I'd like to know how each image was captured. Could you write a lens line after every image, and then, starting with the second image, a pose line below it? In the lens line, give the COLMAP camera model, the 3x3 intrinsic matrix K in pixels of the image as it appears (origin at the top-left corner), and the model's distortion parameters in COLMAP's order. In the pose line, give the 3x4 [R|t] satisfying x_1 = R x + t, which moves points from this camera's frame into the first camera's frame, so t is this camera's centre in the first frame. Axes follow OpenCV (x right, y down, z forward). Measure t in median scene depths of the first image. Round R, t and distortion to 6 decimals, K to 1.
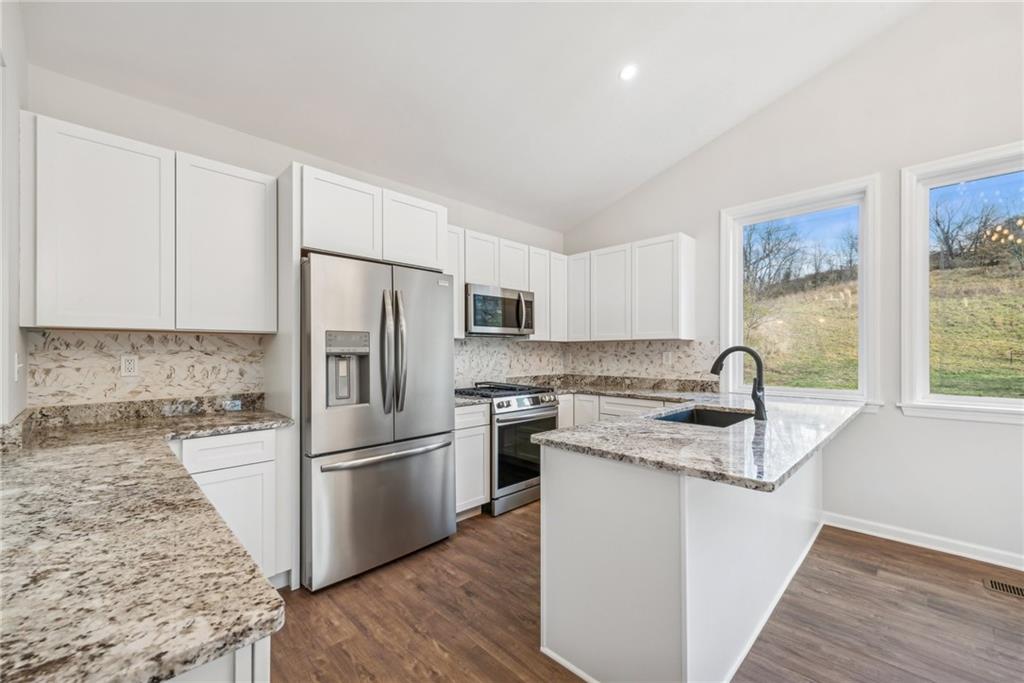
lens RADIAL K [[409.3, 0, 520.1], [0, 409.3, 350.7], [0, 0, 1]] dist [0.010521, -0.000141]
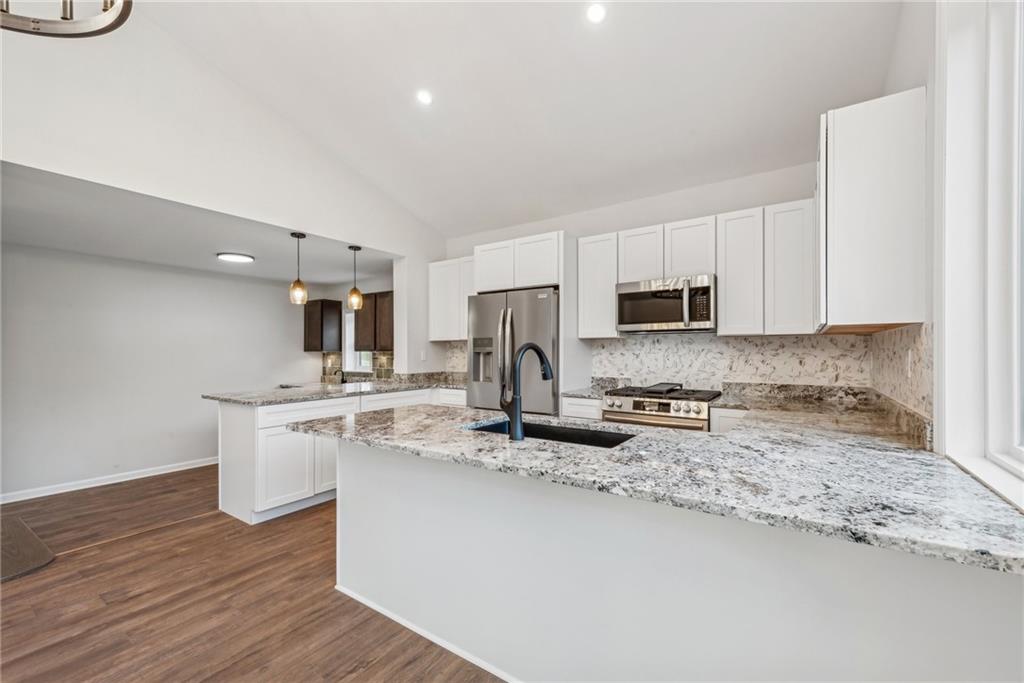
lens RADIAL K [[419.9, 0, 515.8], [0, 419.9, 347.2], [0, 0, 1]] dist [0.009711, -0.000269]
pose [[0.176733, -0.006233, -0.984239, 1.188257], [0.003553, 0.999977, -0.005695, 0.000824], [0.984252, -0.002490, 0.176751, 0.757080]]
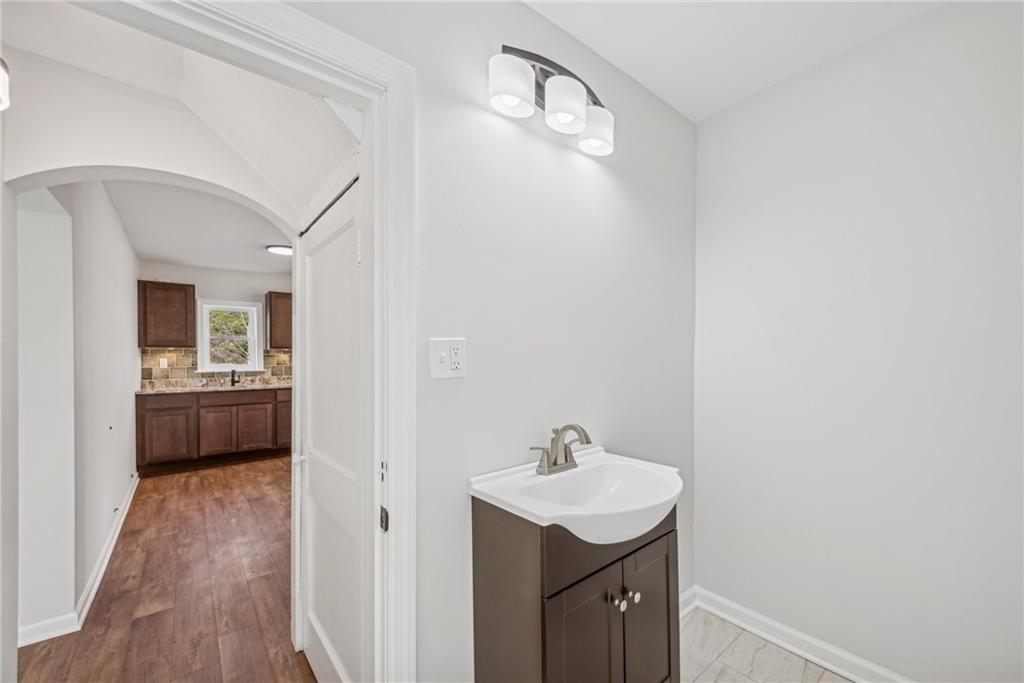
lens RADIAL K [[408.6, 0, 517.7], [0, 408.6, 355.1], [0, 0, 1]] dist [0.011599, -0.000229]
pose [[0.994276, 0.000679, -0.106841, 0.347611], [-0.001125, 0.999991, -0.004118, 0.049043], [0.106837, 0.004215, 0.994268, -1.762864]]
